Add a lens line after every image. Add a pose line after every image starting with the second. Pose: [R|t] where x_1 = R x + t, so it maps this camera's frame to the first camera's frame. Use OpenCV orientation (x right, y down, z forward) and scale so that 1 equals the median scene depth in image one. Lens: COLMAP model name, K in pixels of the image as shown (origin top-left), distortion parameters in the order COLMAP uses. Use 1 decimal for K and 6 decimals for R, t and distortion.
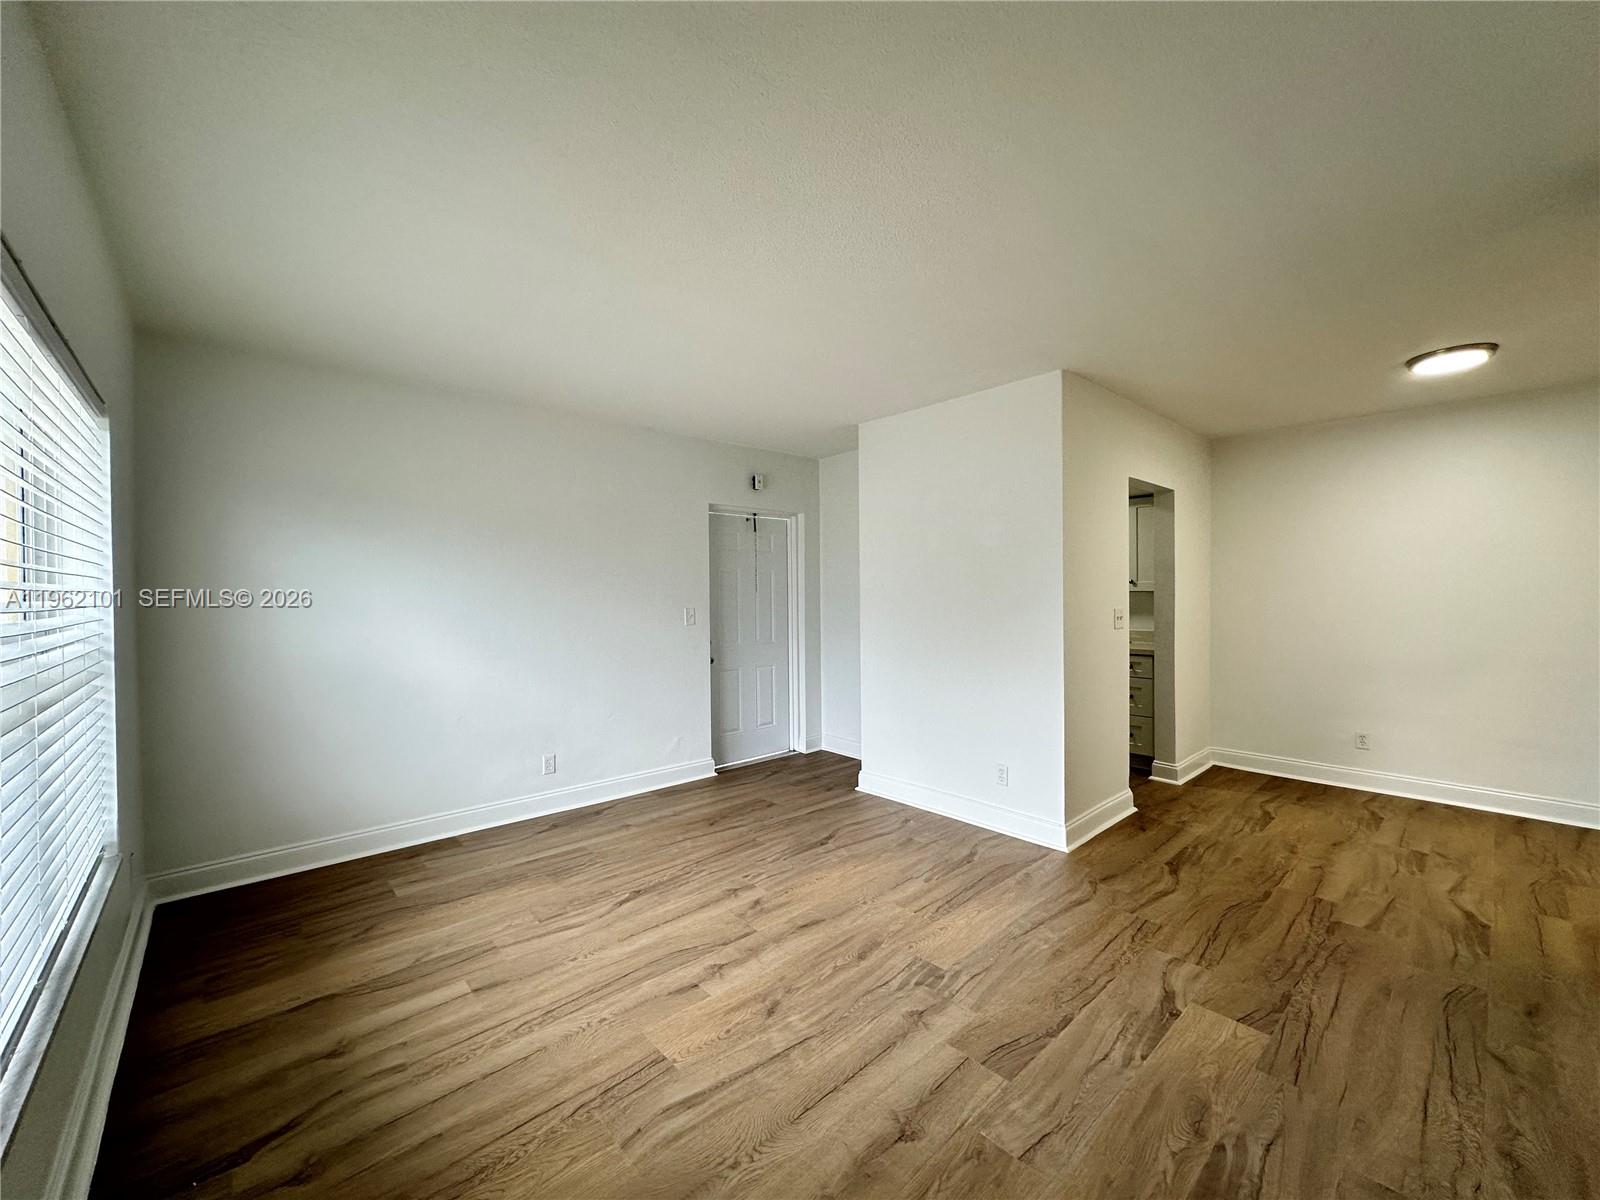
lens RADIAL K [[637.7, 0, 800.0], [0, 637.7, 600.0], [0, 0, 1]] dist [-0.001806, 0.000339]
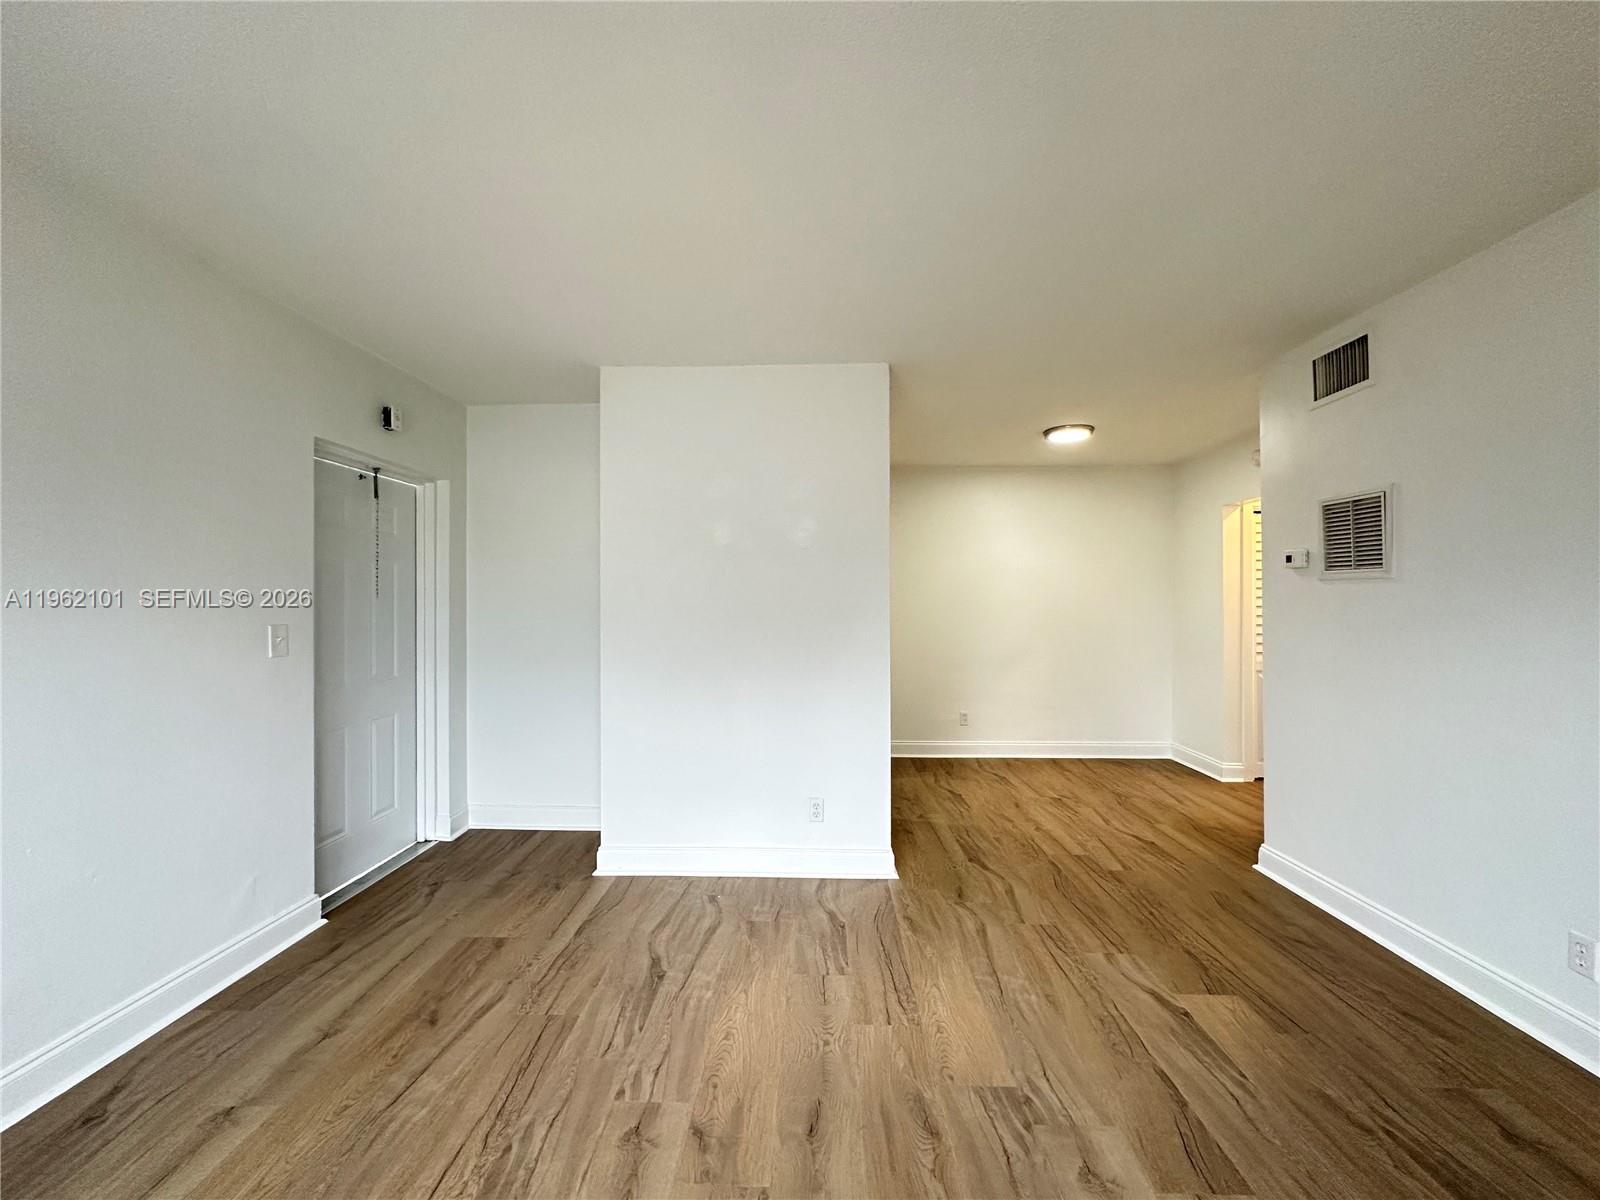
lens RADIAL K [[637.7, 0, 800.0], [0, 637.7, 600.0], [0, 0, 1]] dist [-0.001806, 0.000339]
pose [[0.695757, 0.010011, 0.718207, -0.347778], [0.002621, 0.999861, -0.016475, 0.002666], [-0.718272, 0.013345, 0.695634, 0.436184]]
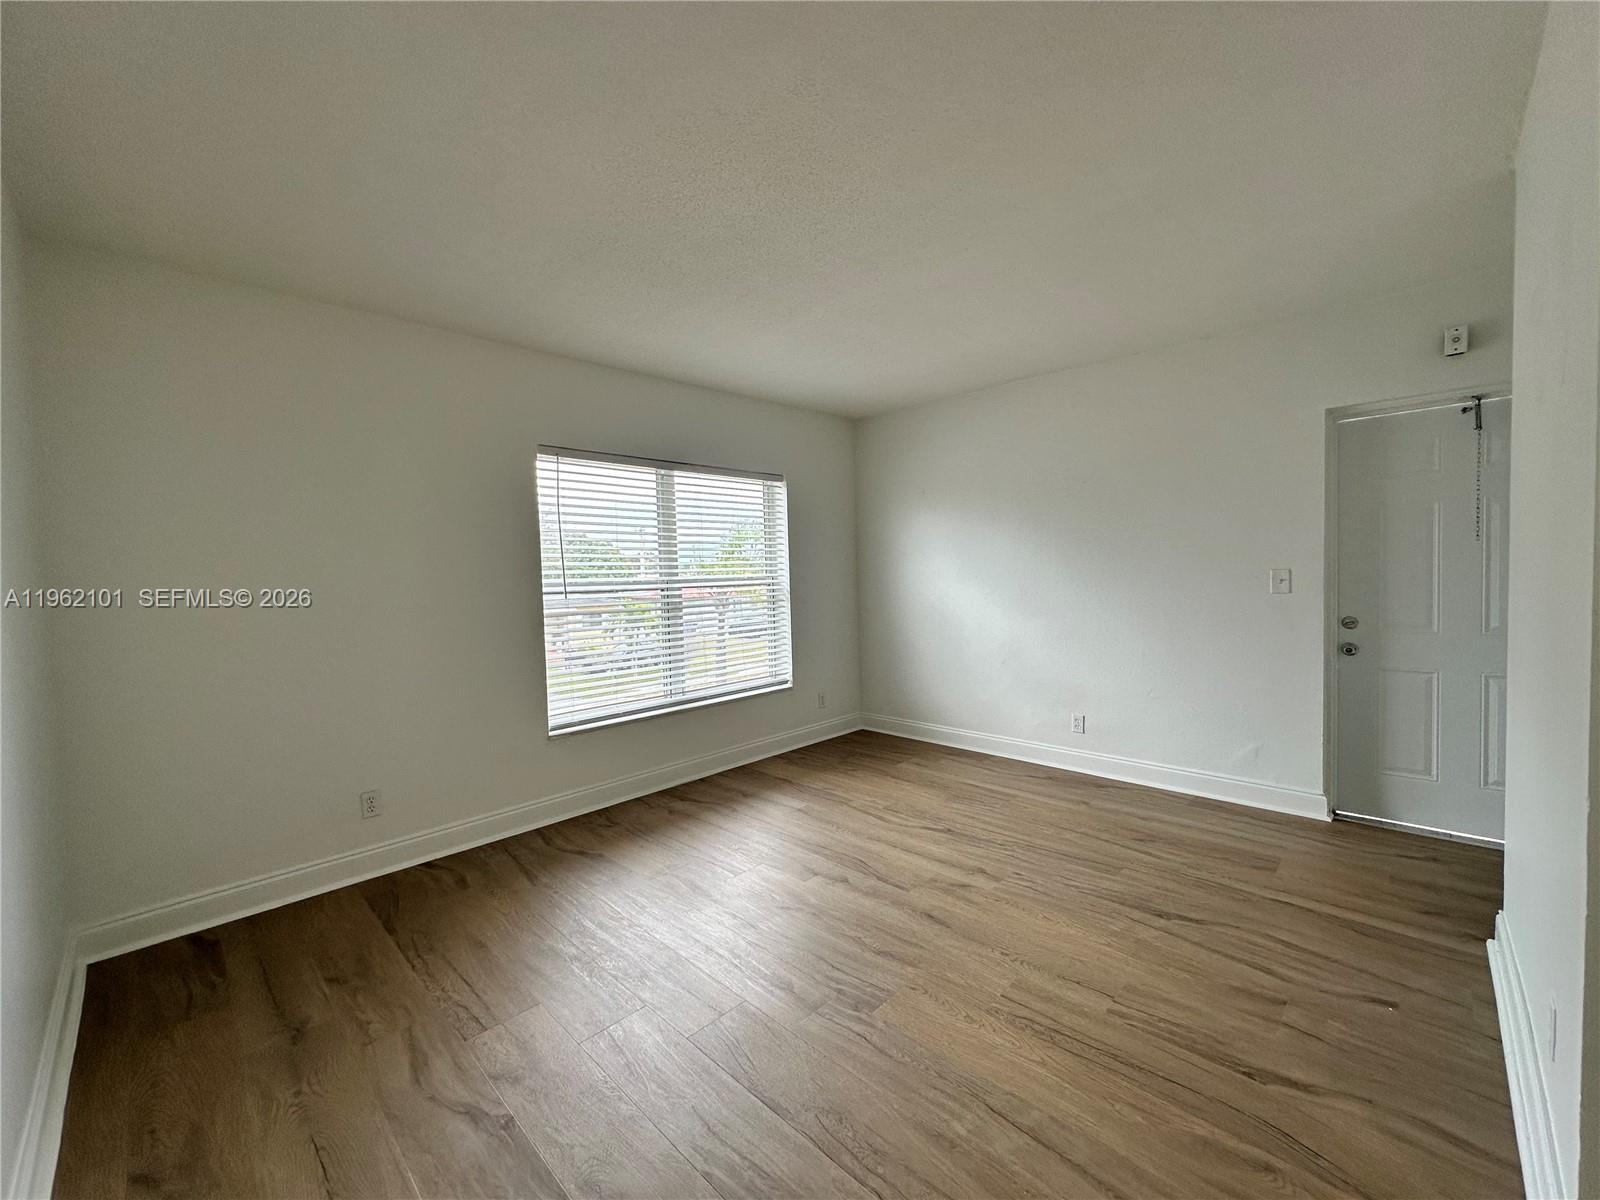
lens RADIAL K [[637.7, 0, 800.0], [0, 637.7, 600.0], [0, 0, 1]] dist [-0.001806, 0.000339]
pose [[0.058880, 0.046953, -0.997160, 0.688197], [0.018409, 0.998672, 0.048111, 0.004219], [0.998095, -0.021190, 0.057937, 0.589758]]
